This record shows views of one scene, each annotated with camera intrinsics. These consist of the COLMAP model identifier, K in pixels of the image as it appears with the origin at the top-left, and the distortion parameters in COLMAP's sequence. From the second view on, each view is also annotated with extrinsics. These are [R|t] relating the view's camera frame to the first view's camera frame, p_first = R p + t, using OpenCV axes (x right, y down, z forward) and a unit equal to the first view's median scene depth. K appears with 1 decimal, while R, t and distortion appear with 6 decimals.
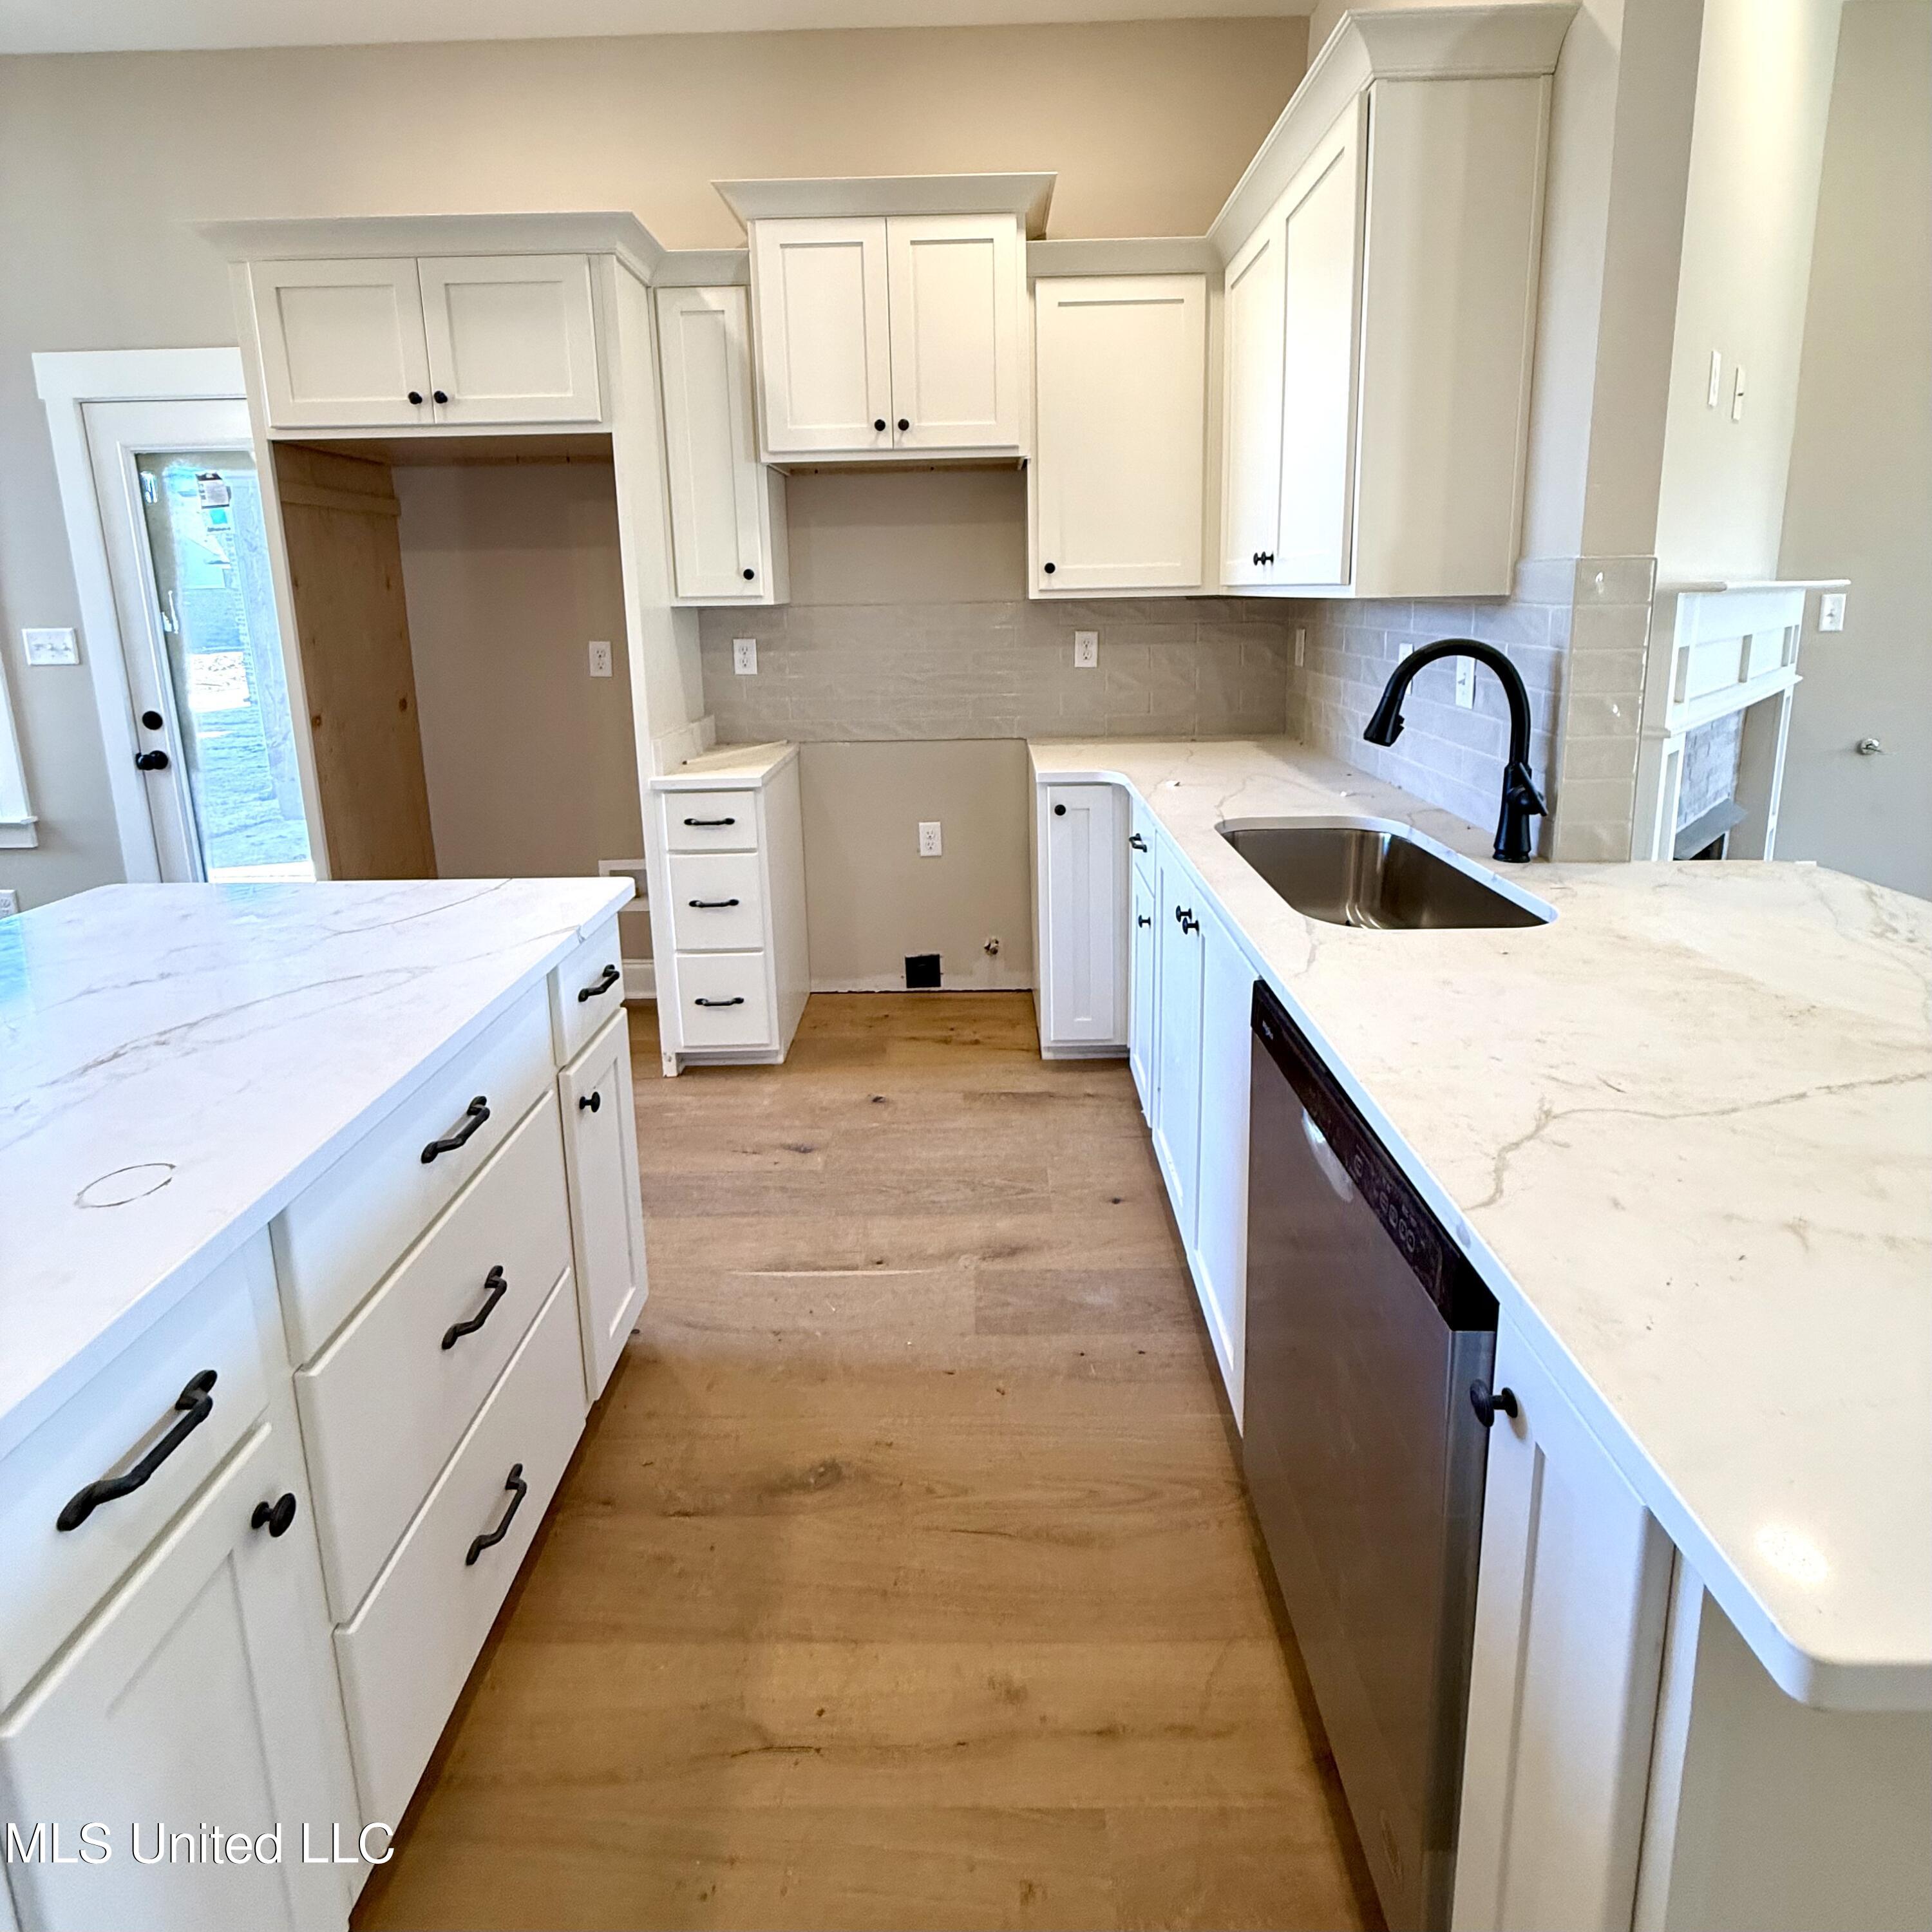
lens RADIAL K [[1025.5, 0, 970.3], [0, 1025.5, 773.9], [0, 0, 1]] dist [-0.003098, -0.001050]
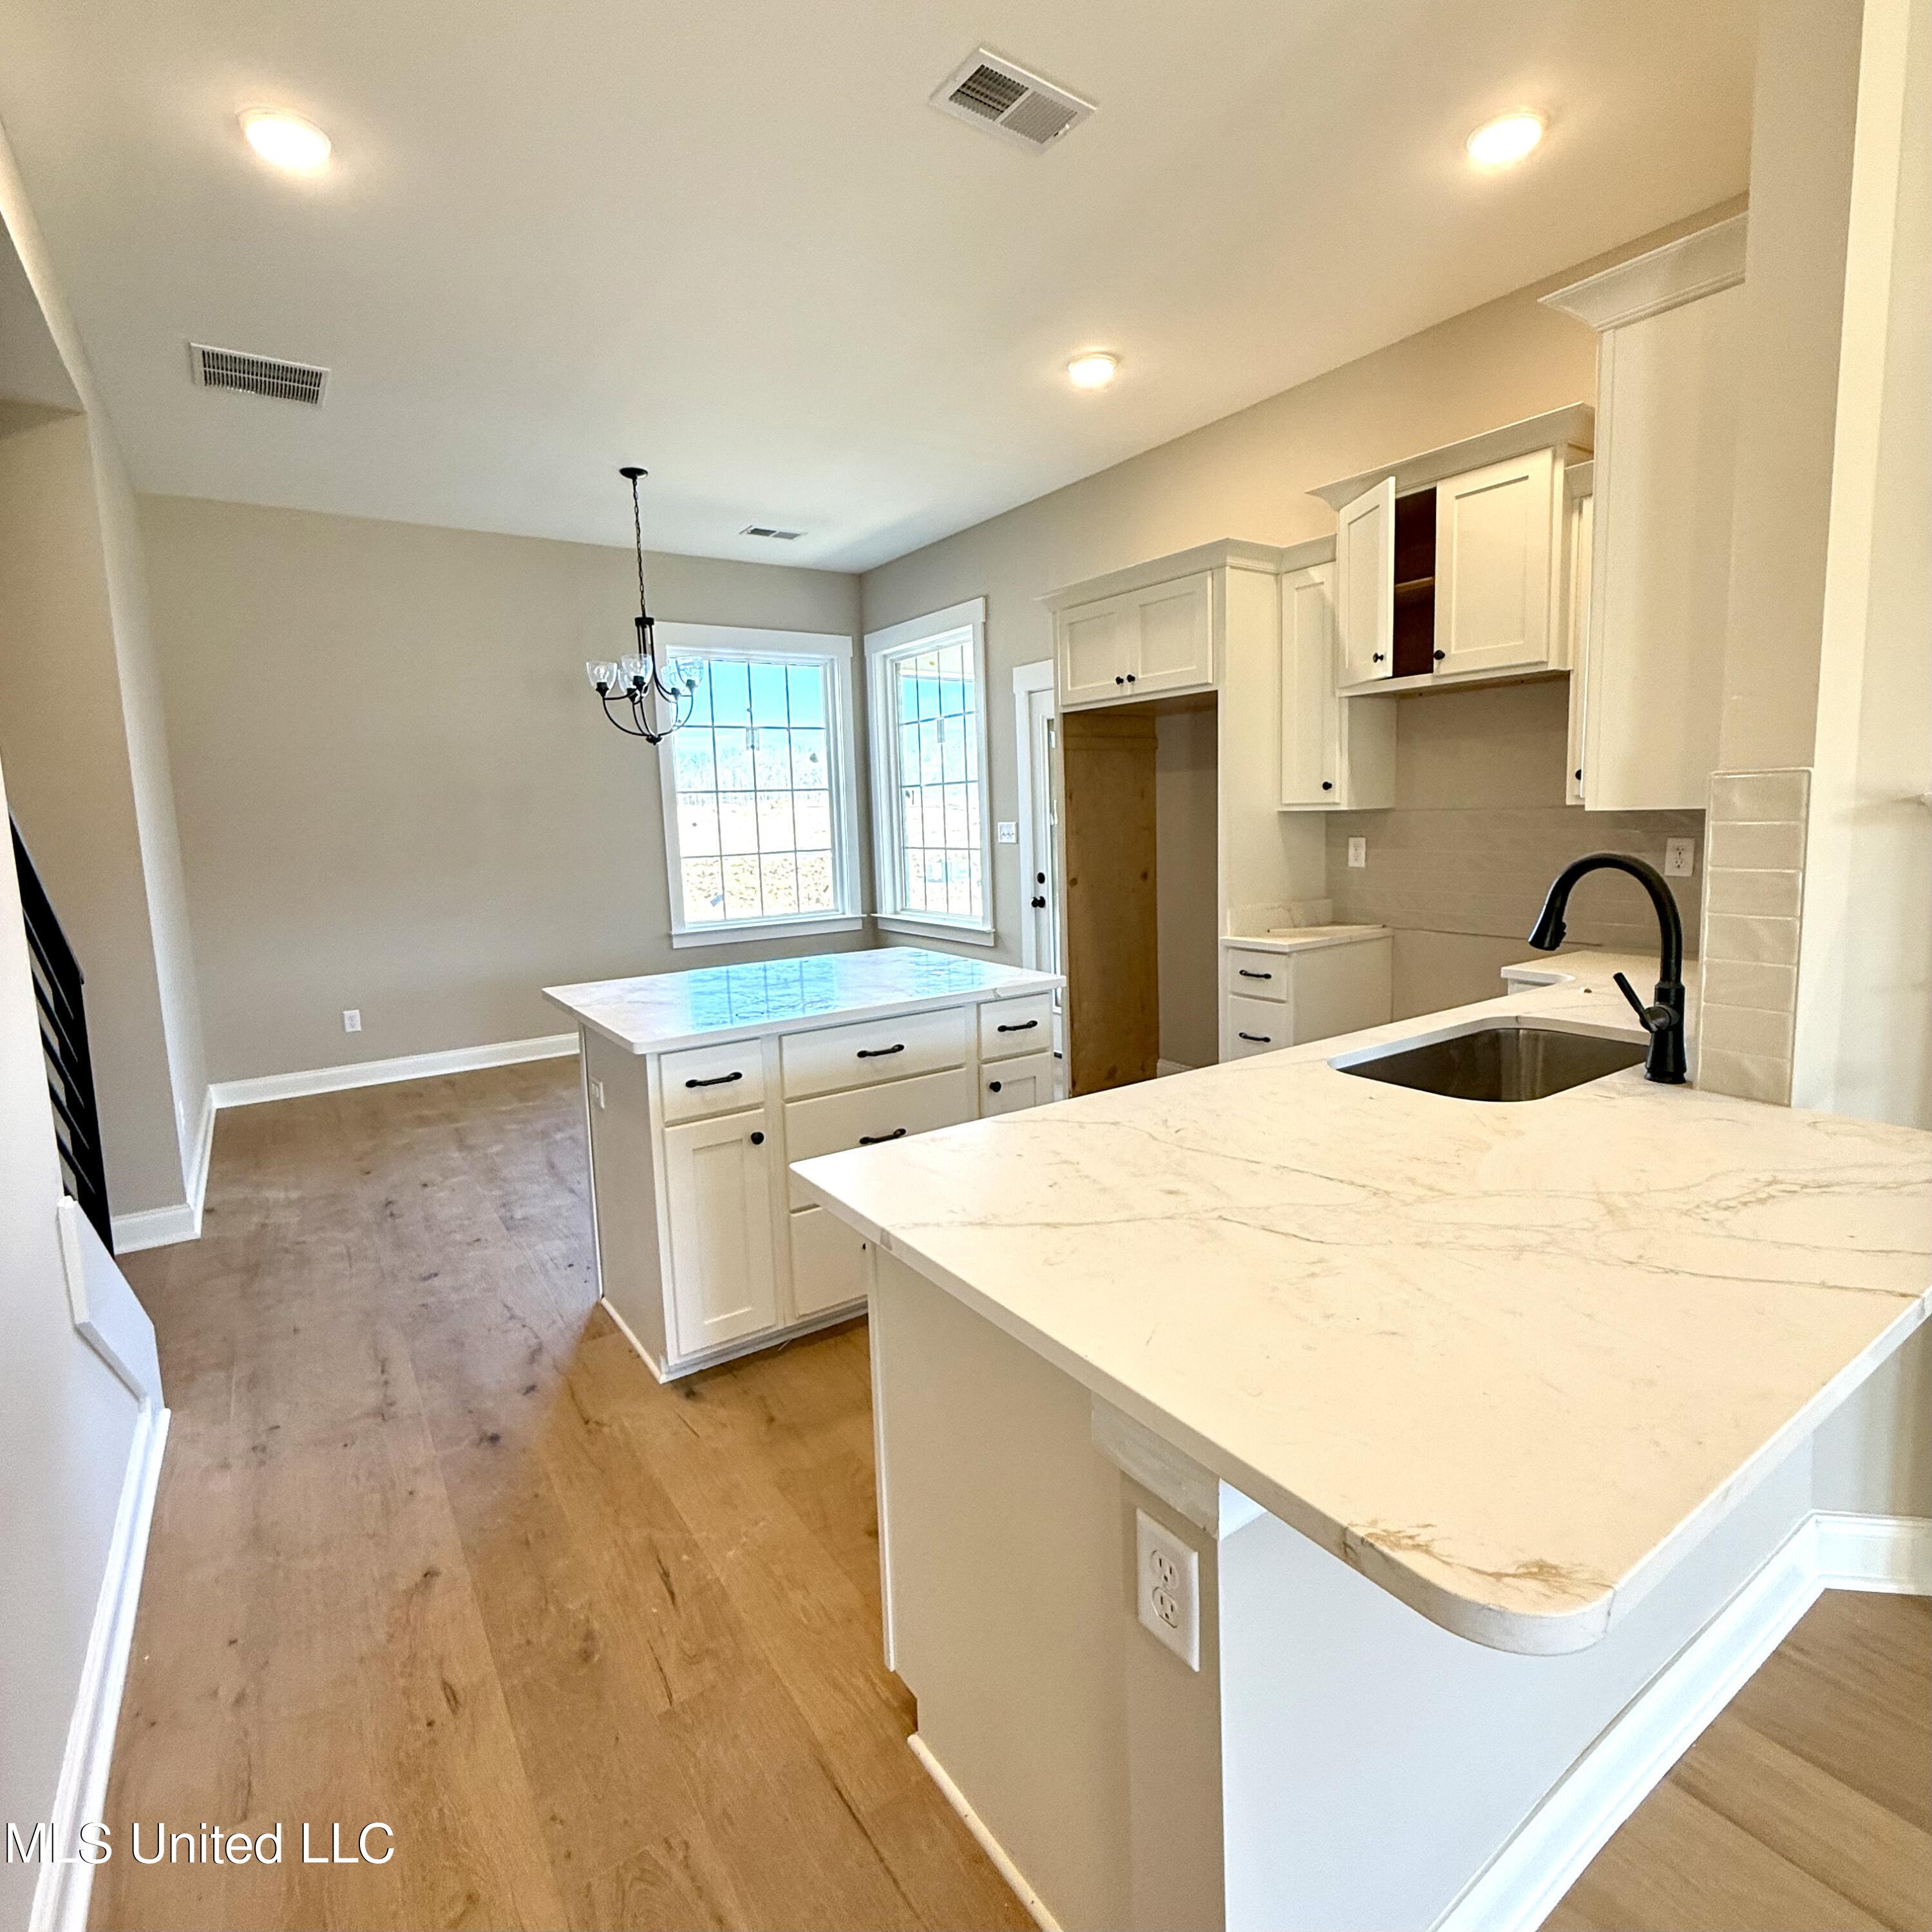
lens RADIAL K [[1037.5, 0, 967.1], [0, 1037.5, 939.6], [0, 0, 1]] dist [-0.003731, 0.000015]
pose [[0.572111, 0.102534, -0.813742, 0.611940], [-0.123921, 0.991571, 0.037817, -0.002408], [0.810760, 0.079204, 0.579995, -0.077938]]
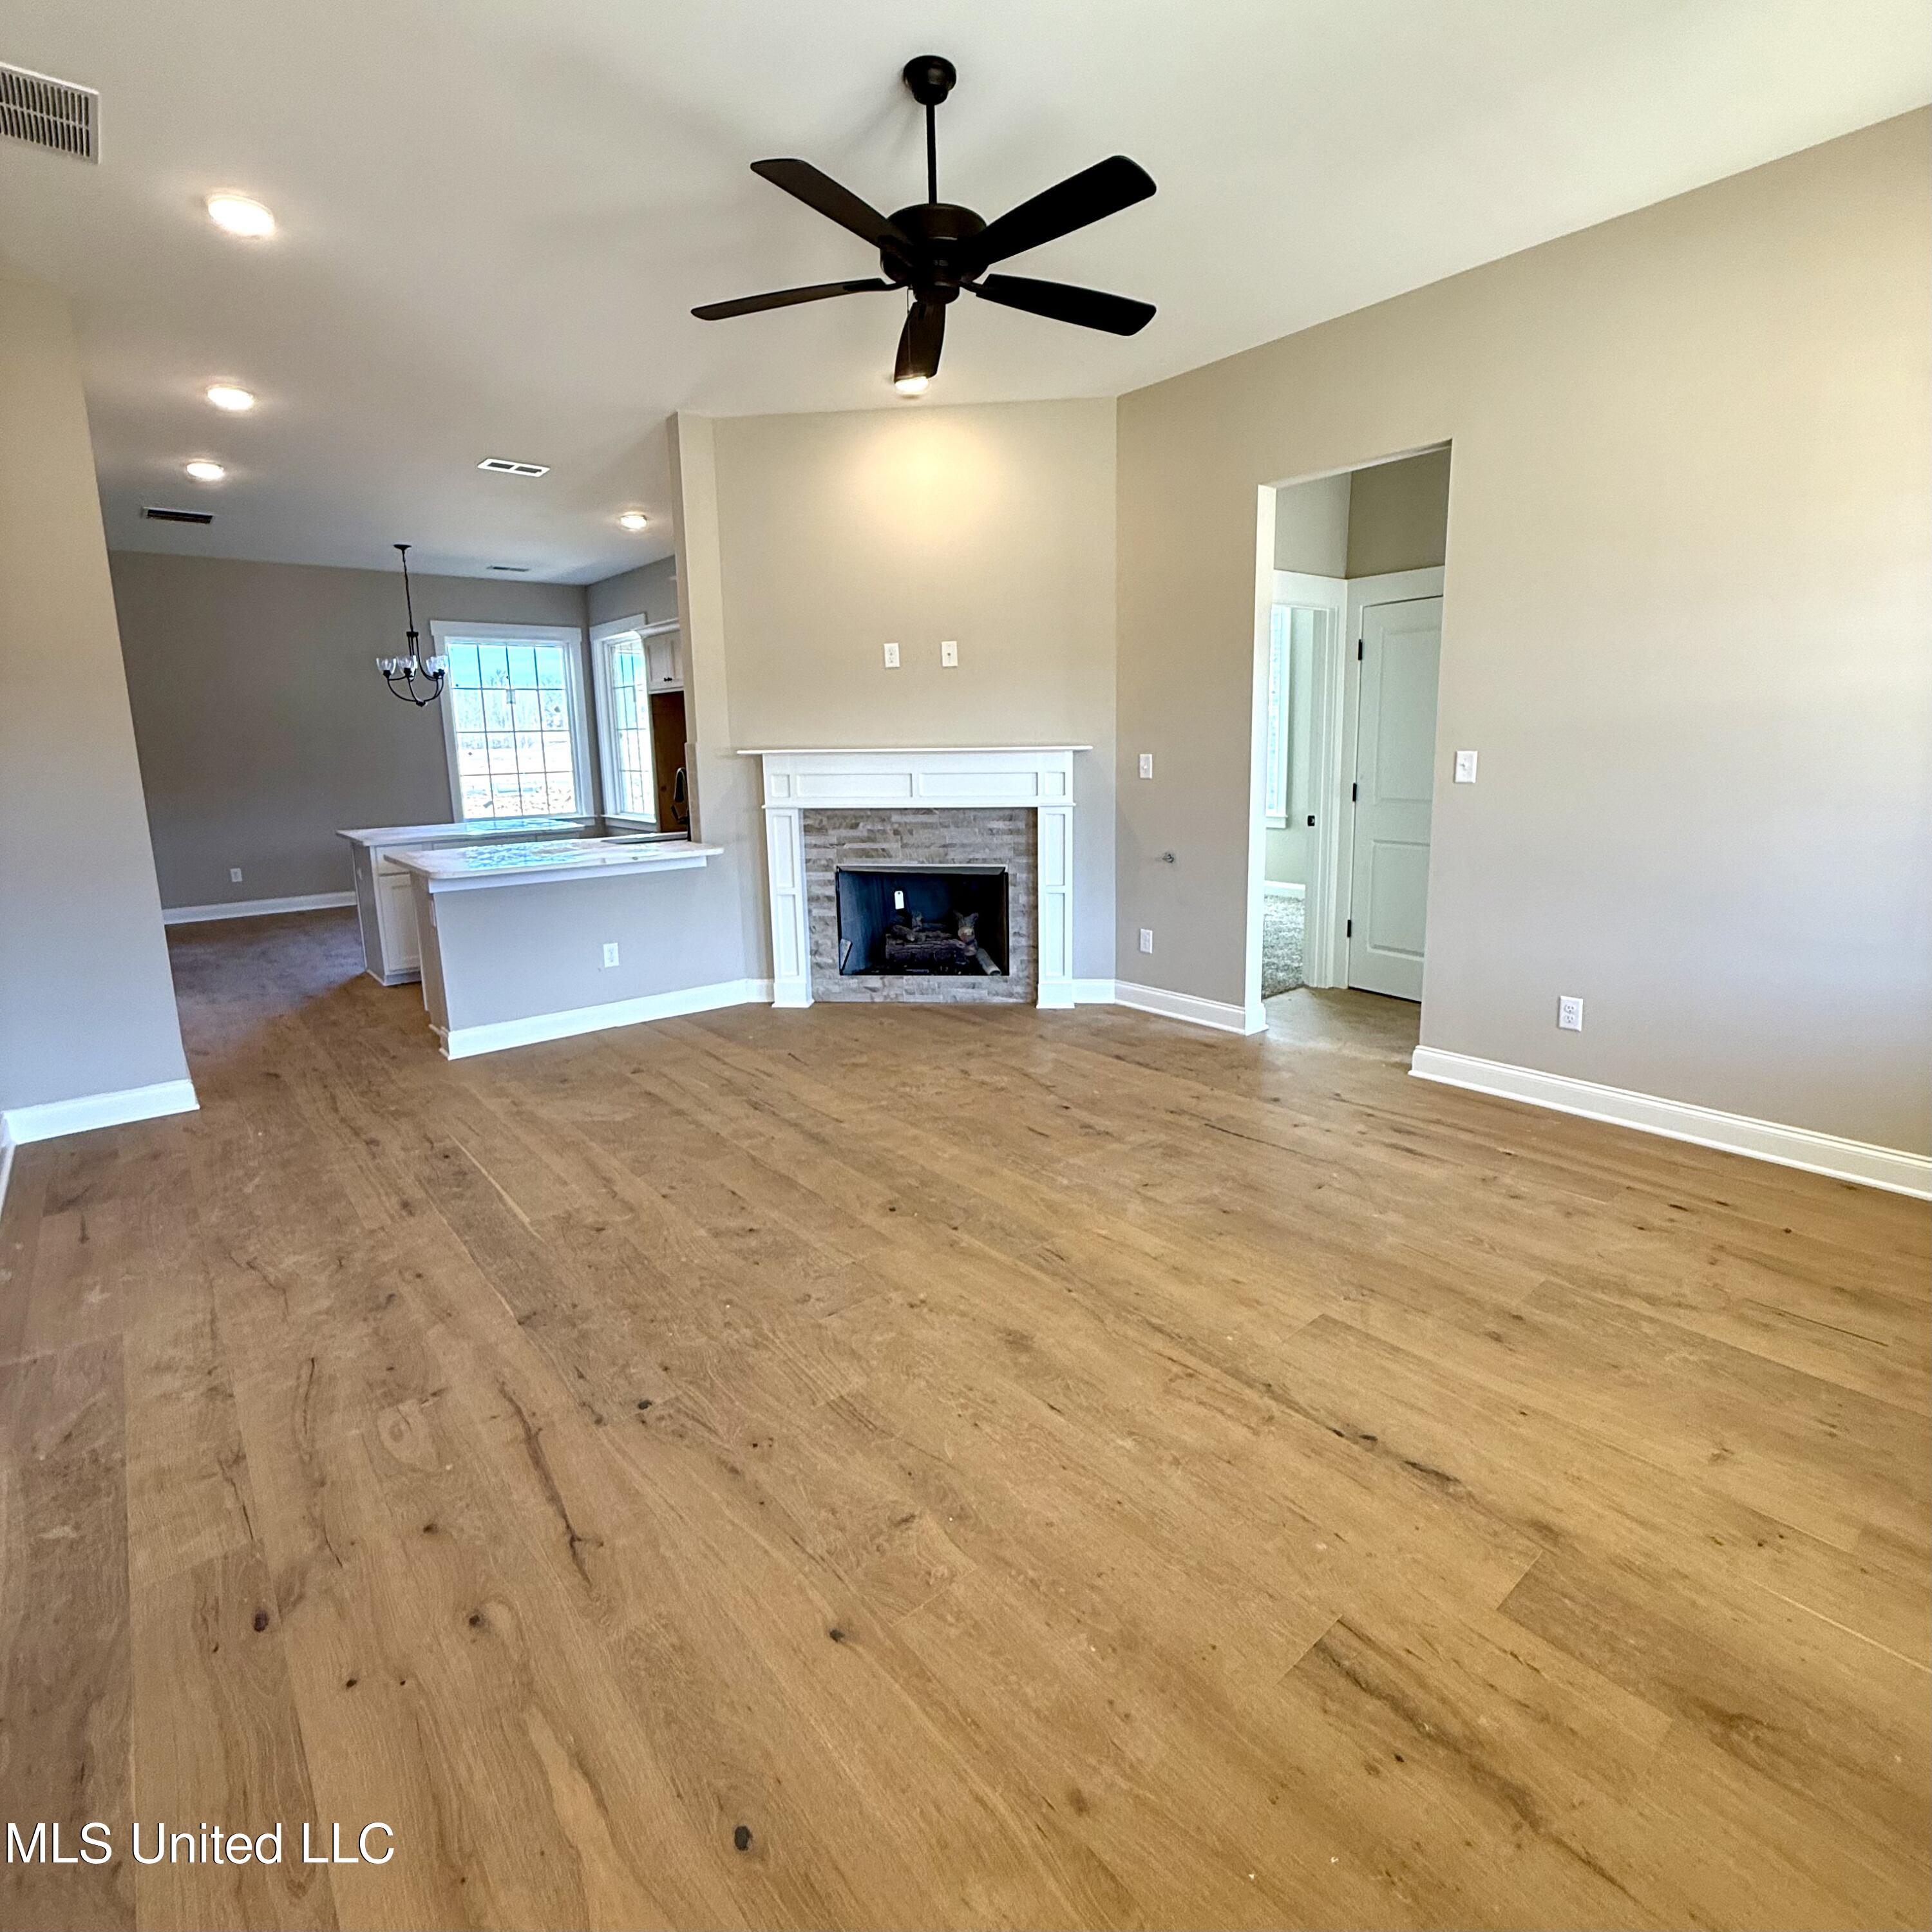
lens RADIAL K [[1037.3, 0, 961.5], [0, 1037.3, 909.9], [0, 0, 1]] dist [-0.001063, 0.001340]
pose [[0.638552, 0.128983, -0.758692, 2.019171], [-0.123365, 0.990262, 0.064522, -0.002389], [0.759626, 0.052395, 0.648246, -0.222539]]
